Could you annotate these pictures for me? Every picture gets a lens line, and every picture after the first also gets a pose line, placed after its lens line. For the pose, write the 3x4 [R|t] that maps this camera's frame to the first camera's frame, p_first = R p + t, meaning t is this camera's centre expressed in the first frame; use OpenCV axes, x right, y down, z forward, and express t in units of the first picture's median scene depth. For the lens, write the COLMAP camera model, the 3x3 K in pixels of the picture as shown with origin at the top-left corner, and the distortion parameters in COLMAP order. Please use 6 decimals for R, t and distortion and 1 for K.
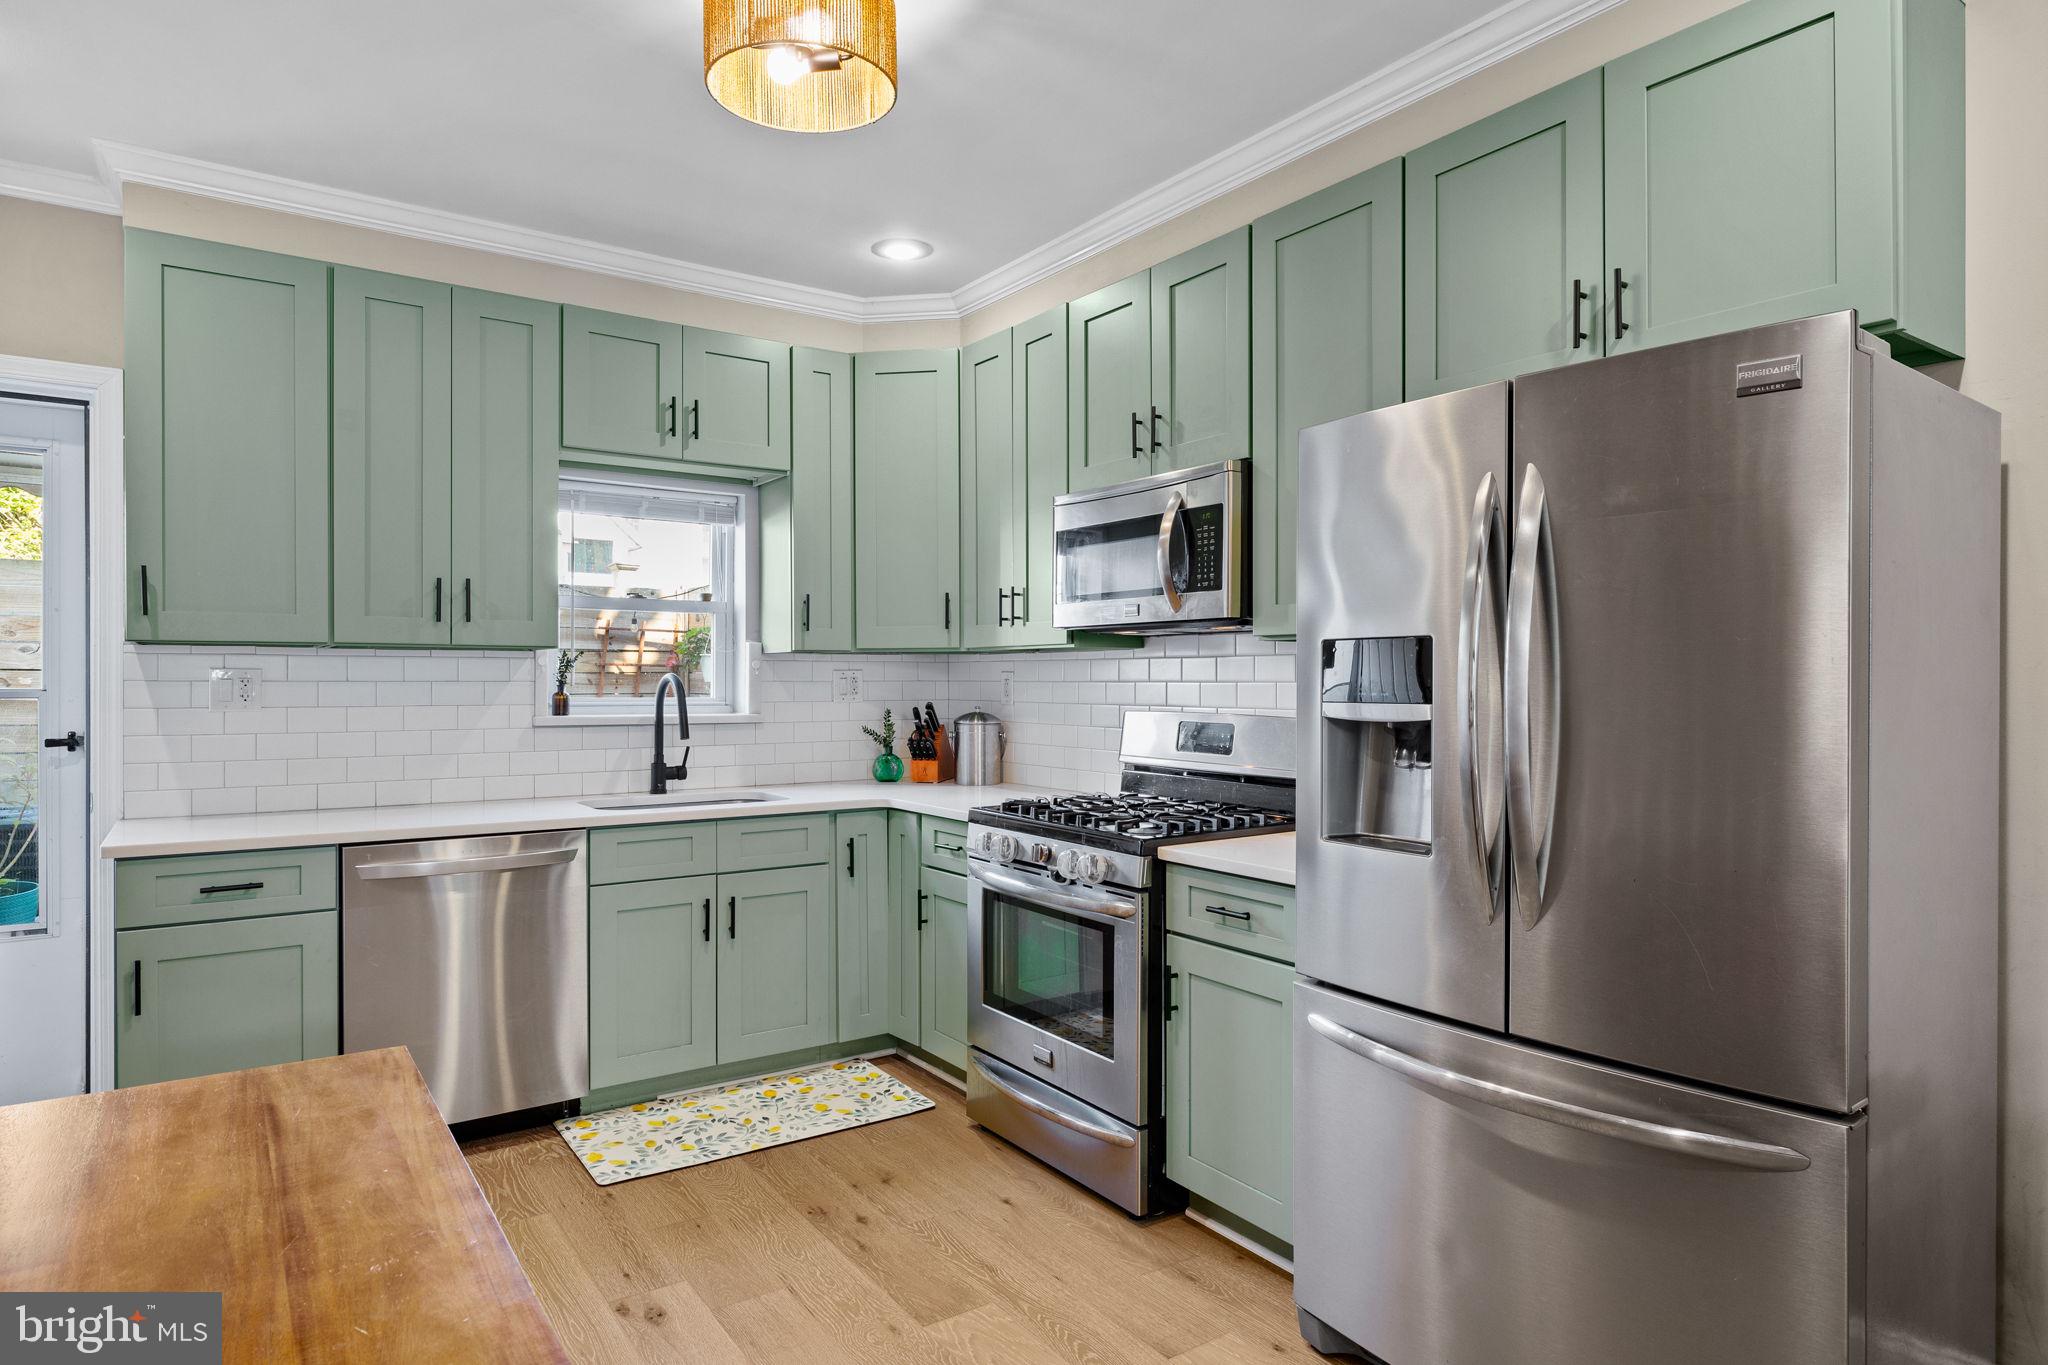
lens RADIAL K [[1182.5, 0, 1040.8], [0, 1182.5, 682.5], [0, 0, 1]] dist [-0.002786, 0.000290]
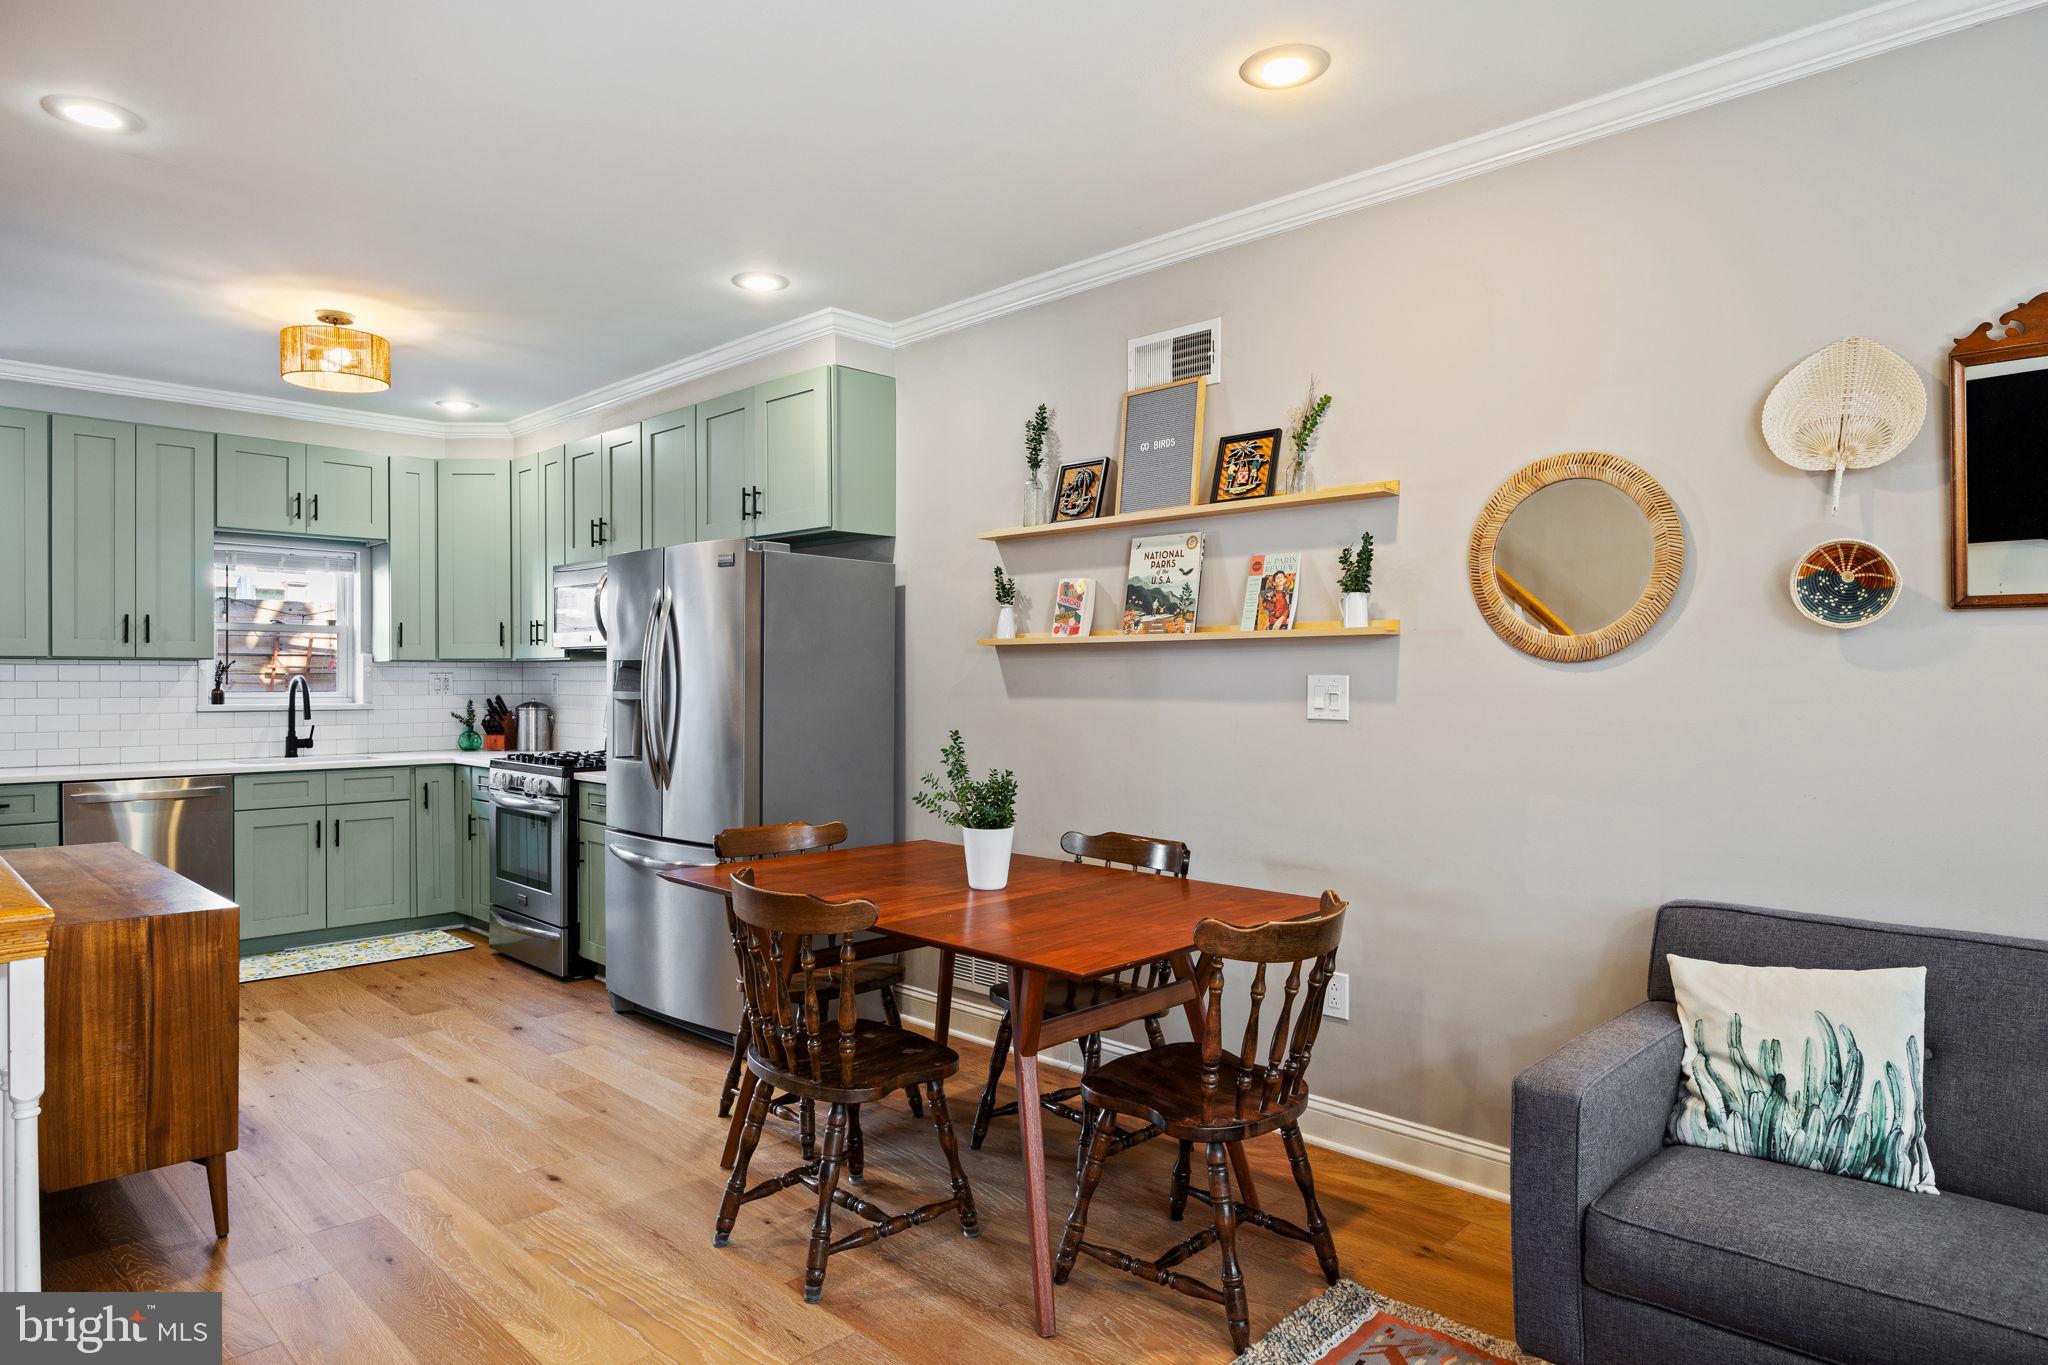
lens RADIAL K [[1182.5, 0, 1010.2], [0, 1182.5, 681.0], [0, 0, 1]] dist [-0.002786, 0.000290]
pose [[0.983515, -0.001002, 0.180822, 0.308958], [0.001031, 0.999999, -0.000068, -0.000043], [-0.180822, 0.000253, 0.983516, -0.646686]]
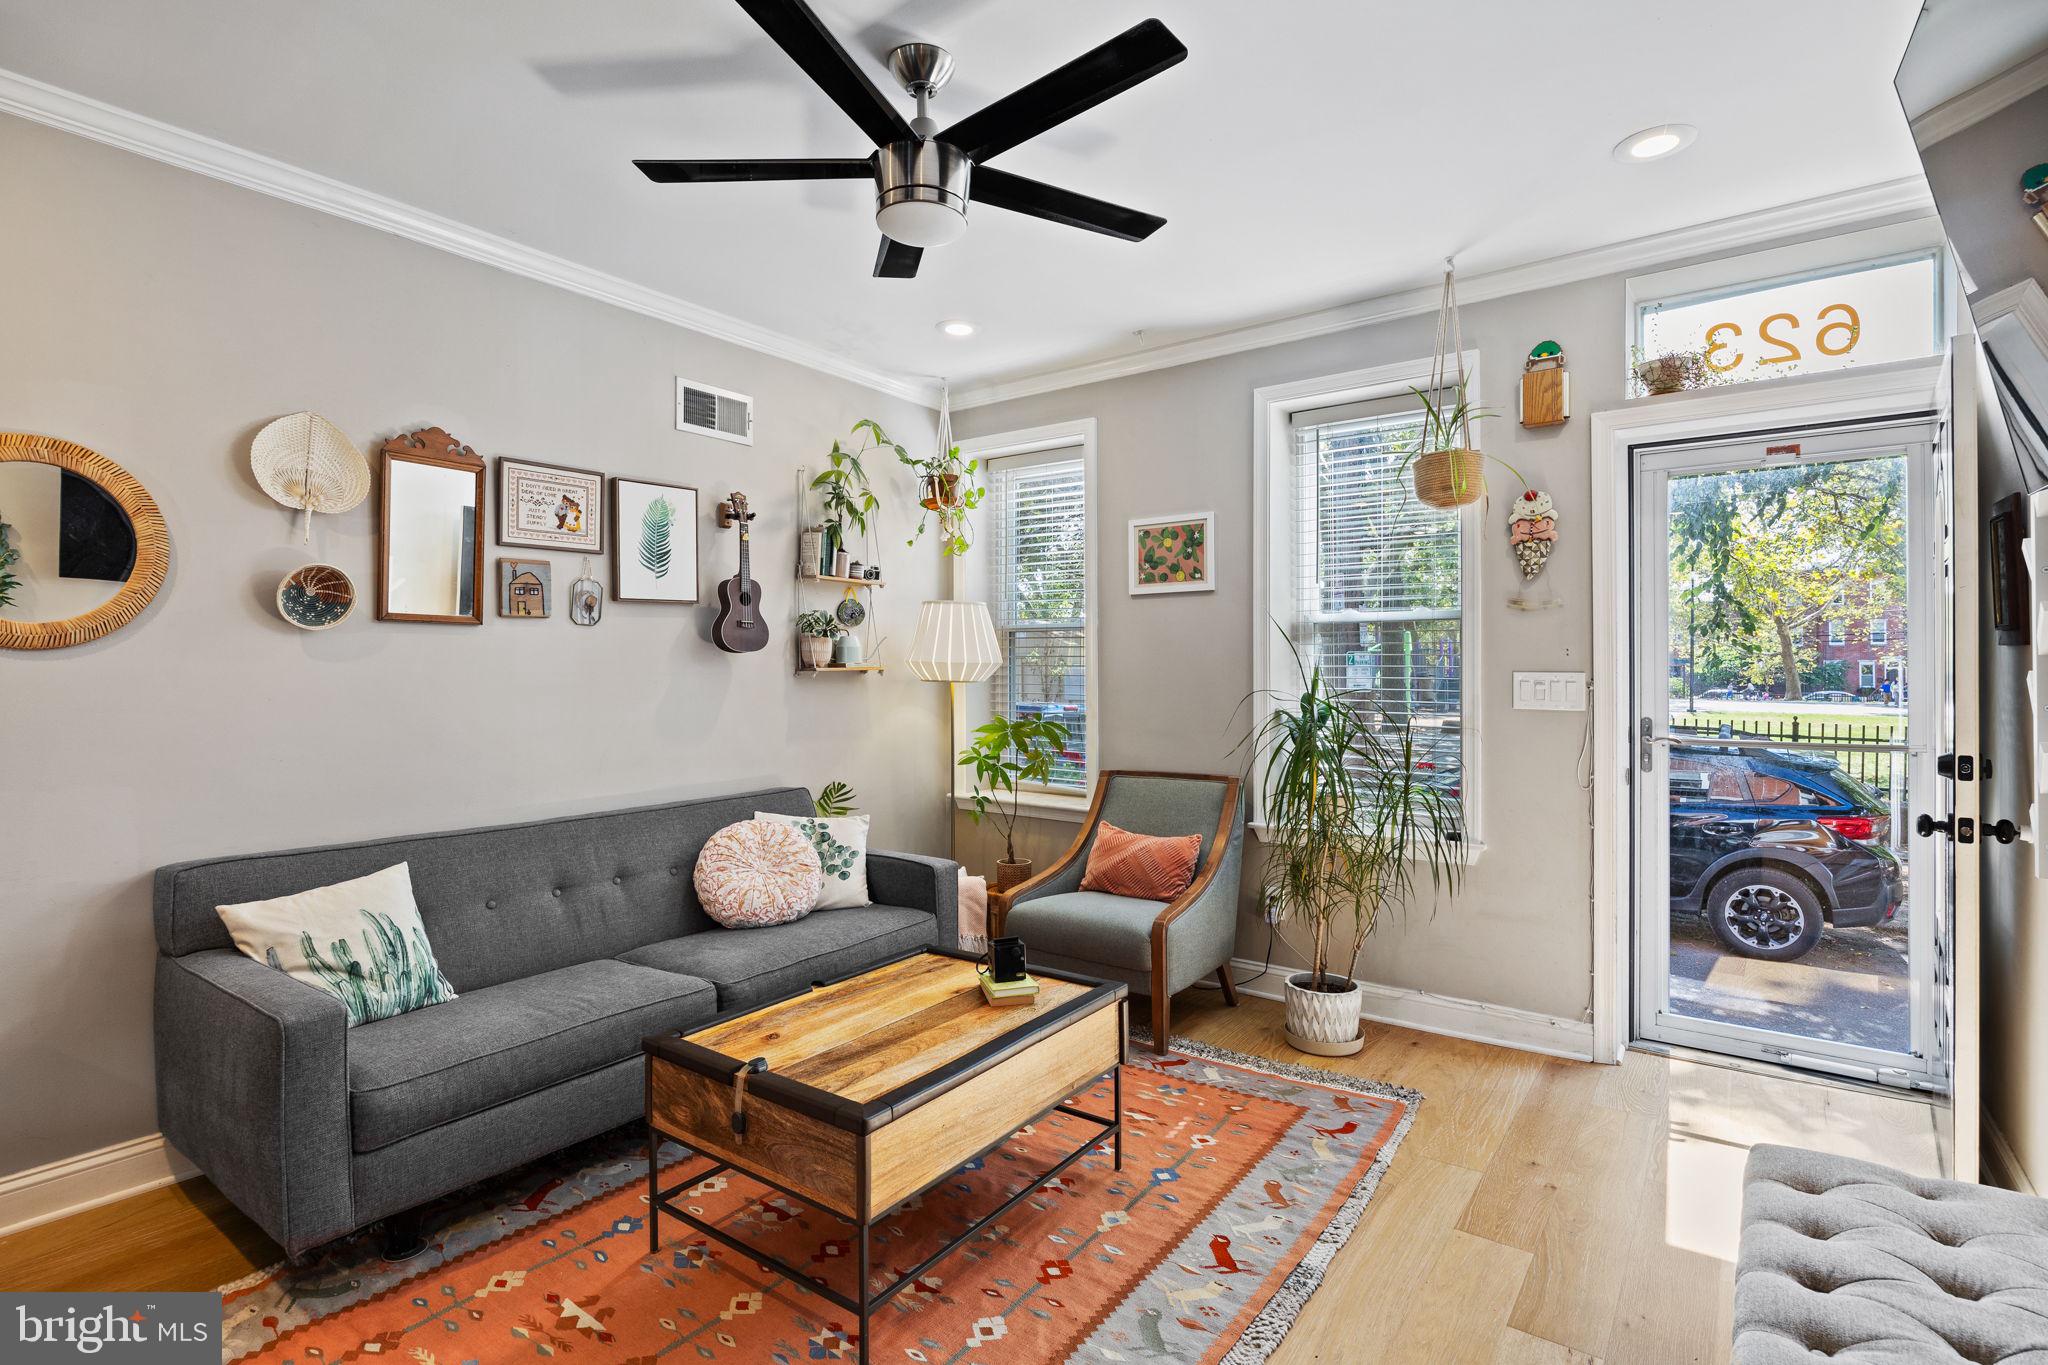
lens RADIAL K [[978.0, 0, 1017.0], [0, 978.0, 675.9], [0, 0, 1]] dist [-0.054549, -0.000071]
pose [[-0.320027, 0.002051, 0.947406, 0.087859], [-0.000108, 0.999998, -0.002201, 0.005522], [-0.947409, -0.000806, -0.320026, -0.396557]]
